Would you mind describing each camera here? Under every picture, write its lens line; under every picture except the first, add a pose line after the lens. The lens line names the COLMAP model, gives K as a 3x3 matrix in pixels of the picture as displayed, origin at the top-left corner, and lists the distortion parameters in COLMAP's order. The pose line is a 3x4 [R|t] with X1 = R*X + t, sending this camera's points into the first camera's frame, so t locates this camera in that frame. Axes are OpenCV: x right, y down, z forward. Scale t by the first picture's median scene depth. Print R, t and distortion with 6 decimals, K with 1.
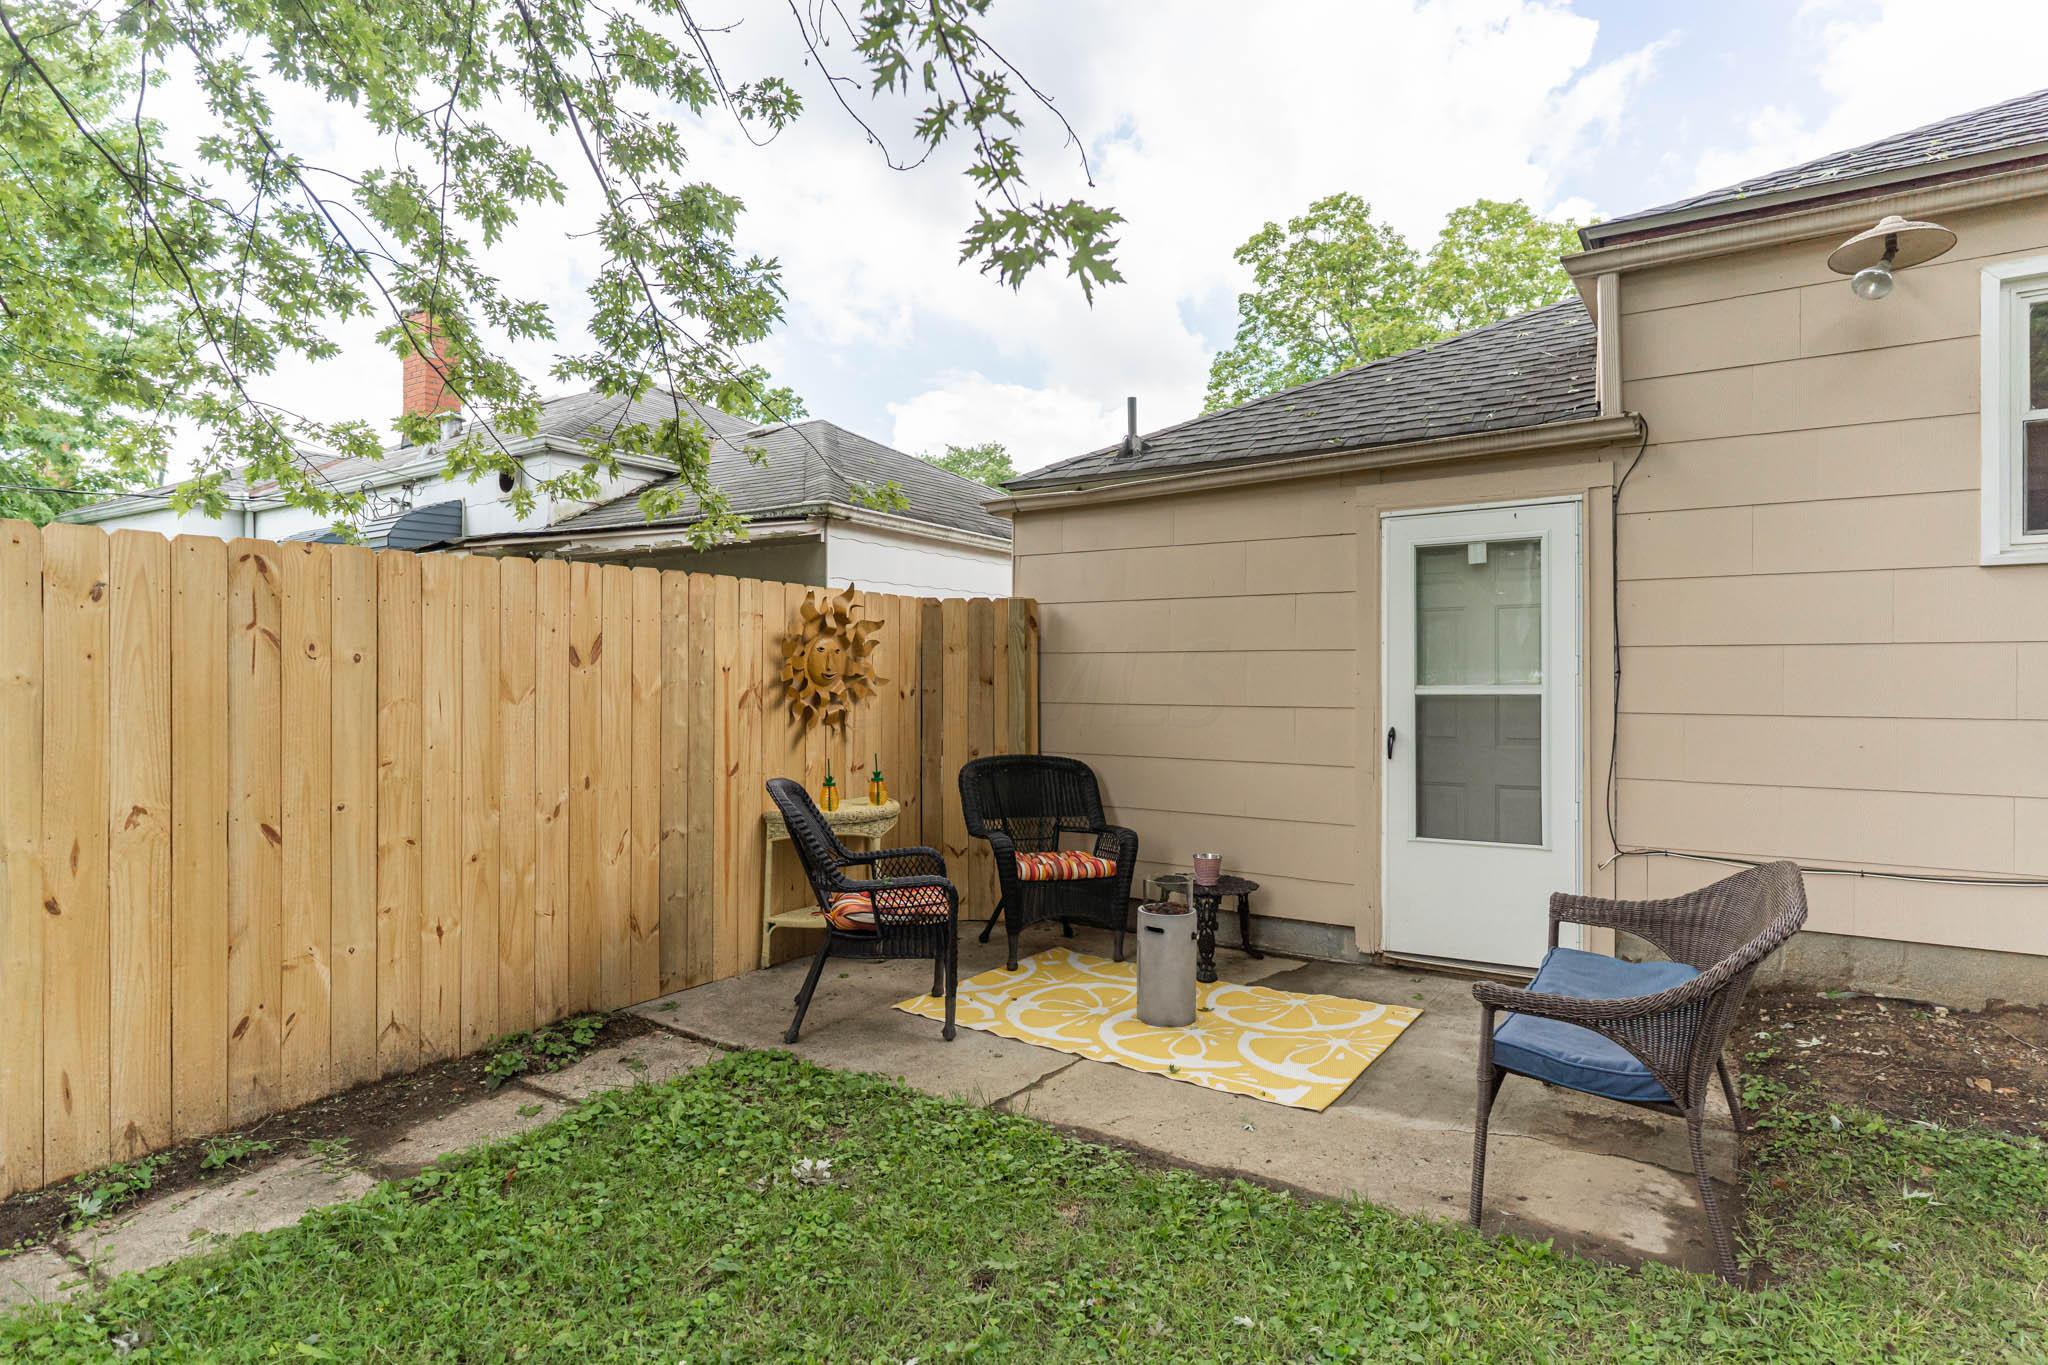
lens RADIAL K [[1070.9, 0, 1070.2], [0, 1070.9, 681.0], [0, 0, 1]] dist [-0.000042, 0.000356]
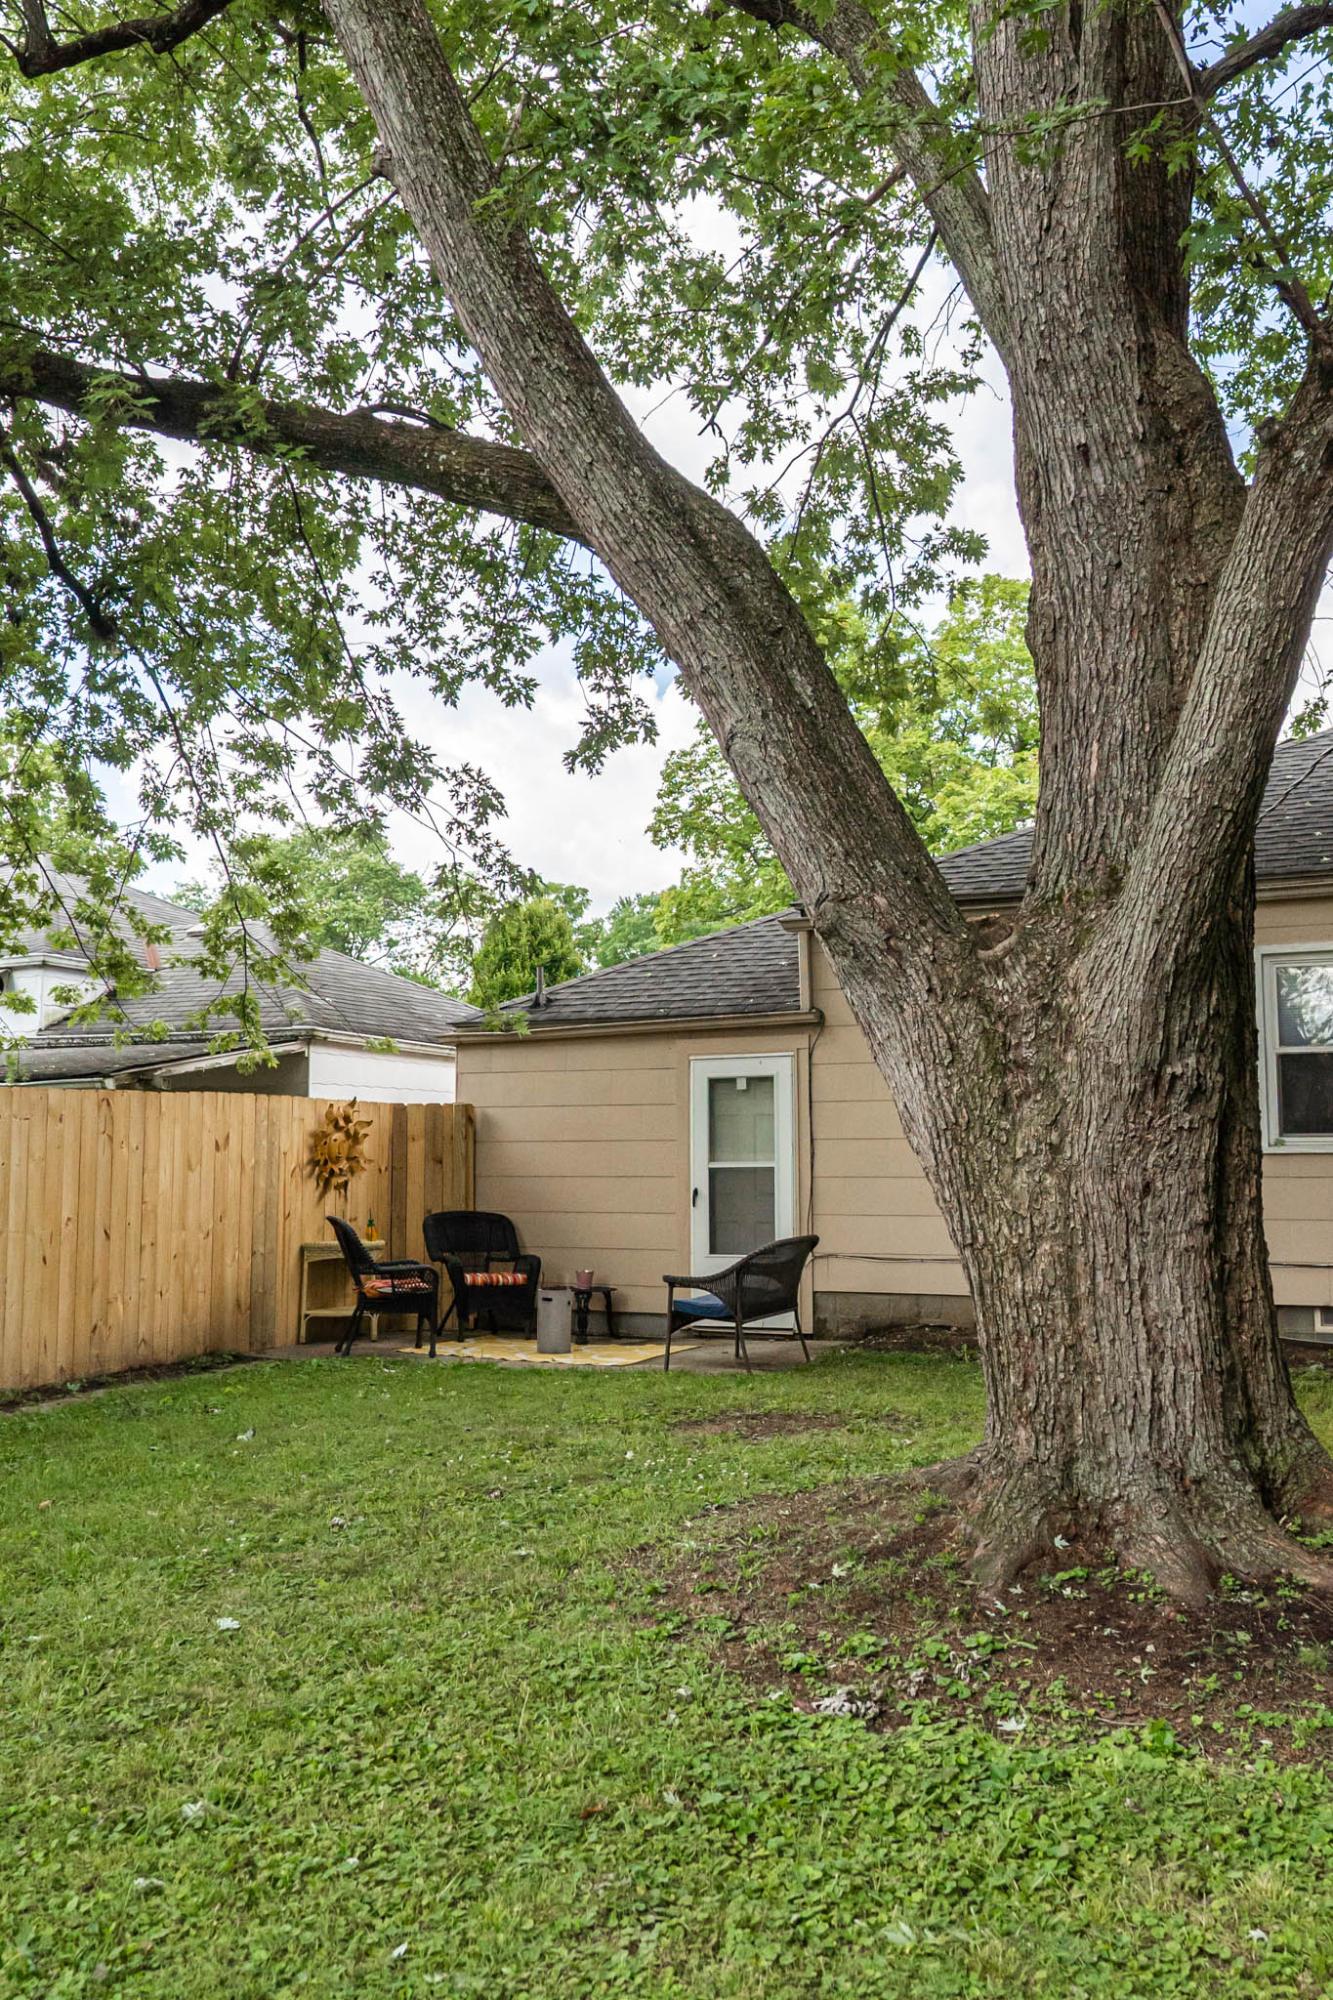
lens RADIAL K [[1681.8, 0, 666.5], [0, 1681.8, 1000.0], [0, 0, 1]] dist [0.002194, -0.006187]
pose [[0.993350, 0.008705, 0.114800, -0.041306], [0.003262, 0.994609, -0.103643, 0.023529], [-0.115084, 0.103328, 0.987967, -1.546053]]
